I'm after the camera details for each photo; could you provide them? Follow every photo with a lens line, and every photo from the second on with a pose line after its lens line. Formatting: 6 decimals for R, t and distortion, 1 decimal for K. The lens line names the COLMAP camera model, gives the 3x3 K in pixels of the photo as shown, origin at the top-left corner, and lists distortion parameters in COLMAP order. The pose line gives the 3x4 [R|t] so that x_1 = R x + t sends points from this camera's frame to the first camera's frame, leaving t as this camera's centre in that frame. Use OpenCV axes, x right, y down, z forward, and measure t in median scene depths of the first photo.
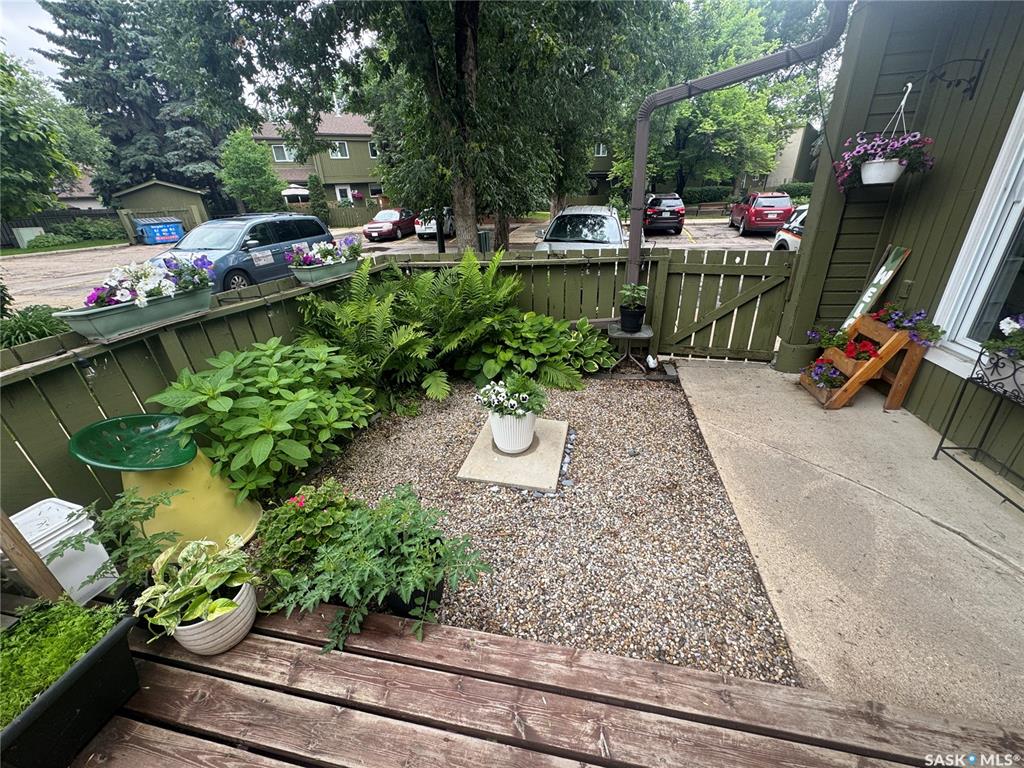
lens RADIAL K [[409.1, 0, 512.7], [0, 409.1, 387.3], [0, 0, 1]] dist [-0.004741, 0.001475]
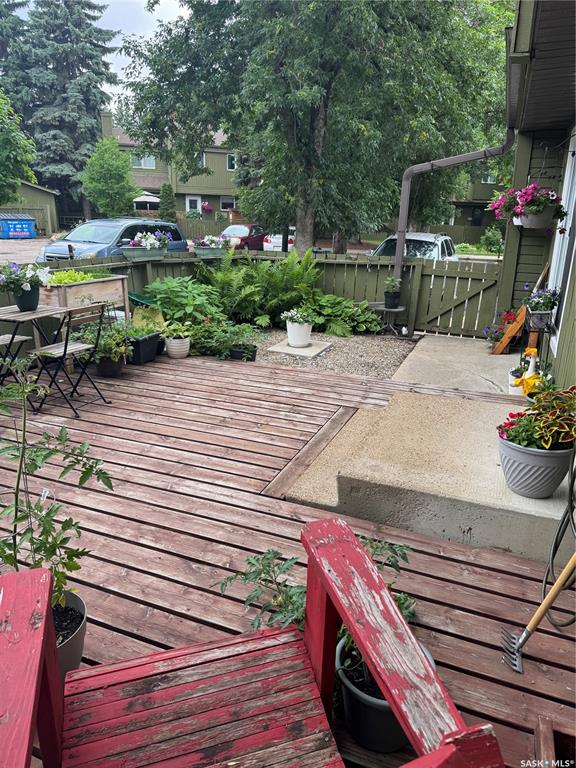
lens RADIAL K [[533.8, 0, 290.8], [0, 533.8, 389.5], [0, 0, 1]] dist [0.034910, -0.033110]
pose [[0.982625, 0.117928, -0.143319, 0.151651], [-0.135116, 0.983924, -0.116778, 0.279083], [0.127243, 0.134114, 0.982763, -0.609046]]
